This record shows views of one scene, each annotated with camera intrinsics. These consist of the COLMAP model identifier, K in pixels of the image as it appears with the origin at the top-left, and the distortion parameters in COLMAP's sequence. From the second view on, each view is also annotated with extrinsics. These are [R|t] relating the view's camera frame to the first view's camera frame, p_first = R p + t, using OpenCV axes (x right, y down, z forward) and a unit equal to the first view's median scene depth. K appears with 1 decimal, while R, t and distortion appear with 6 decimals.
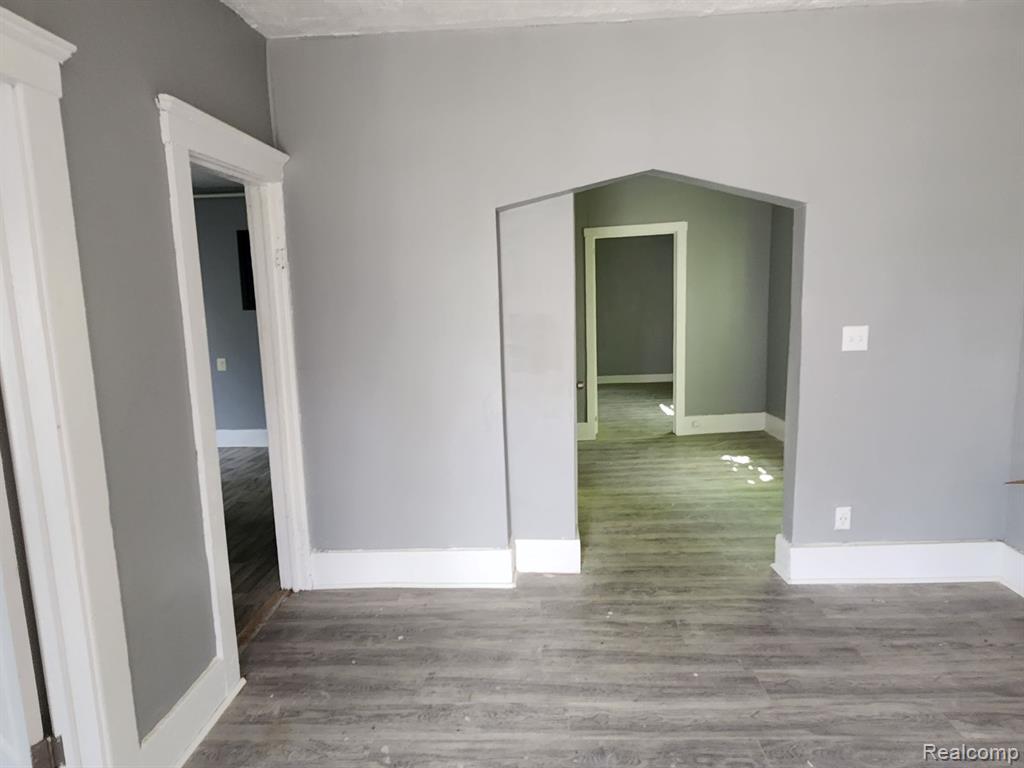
lens RADIAL K [[623.5, 0, 512.0], [0, 623.5, 384.0], [0, 0, 1]] dist [-0.002839, -0.003638]
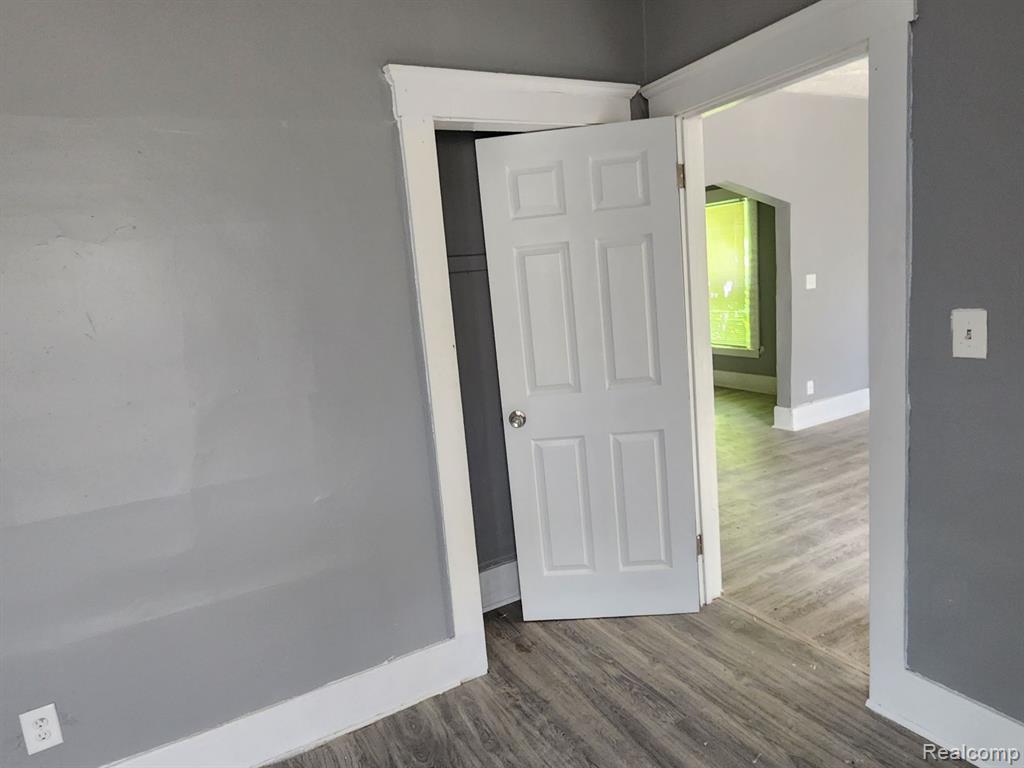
lens RADIAL K [[623.5, 0, 512.0], [0, 623.5, 384.0], [0, 0, 1]] dist [-0.002839, -0.003638]
pose [[0.854986, -0.128734, 0.502420, -1.234937], [0.132071, 0.990812, 0.029123, 0.056717], [-0.501553, 0.041455, 0.864133, -0.084145]]
